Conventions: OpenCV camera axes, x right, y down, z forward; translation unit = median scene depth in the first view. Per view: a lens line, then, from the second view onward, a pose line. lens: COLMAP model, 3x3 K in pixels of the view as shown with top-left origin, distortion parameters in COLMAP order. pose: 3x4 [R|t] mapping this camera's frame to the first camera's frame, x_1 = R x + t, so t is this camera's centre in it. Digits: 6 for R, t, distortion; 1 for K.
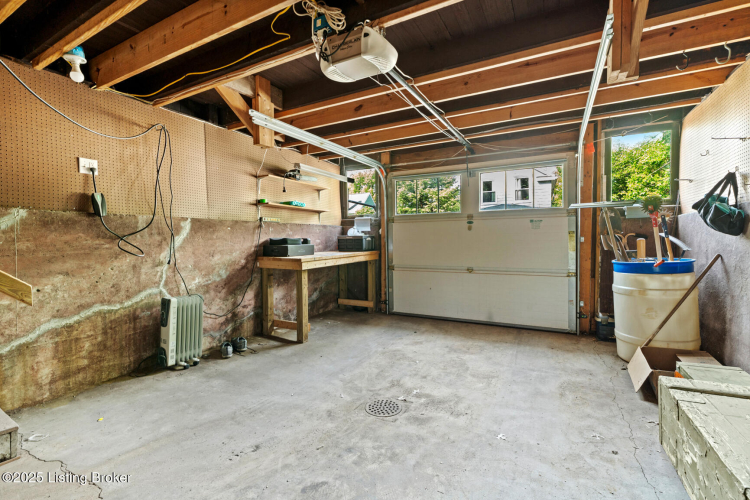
lens RADIAL K [[342.2, 0, 375.1], [0, 342.2, 247.7], [0, 0, 1]] dist [-0.000933, 0.000163]
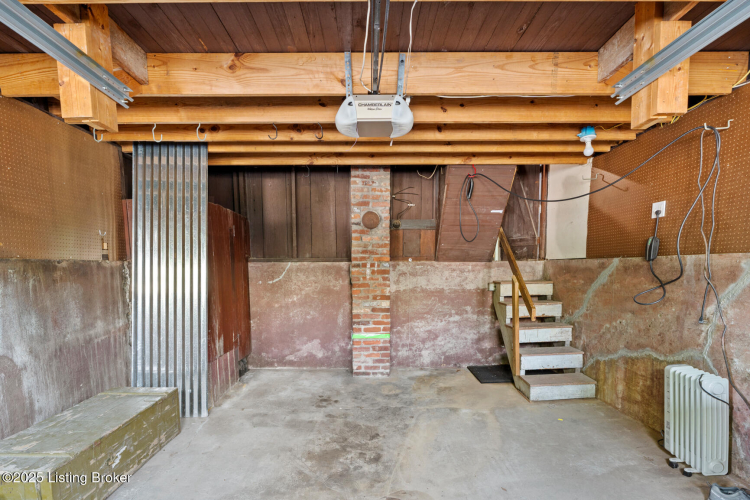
lens RADIAL K [[362.0, 0, 376.3], [0, 362.0, 254.2], [0, 0, 1]] dist [-0.002097, -0.000324]
pose [[-0.872739, 0.007529, -0.488129, 0.420190], [0.013942, 0.999858, -0.009506, -0.116275], [0.487988, -0.015102, -0.872719, 1.598175]]
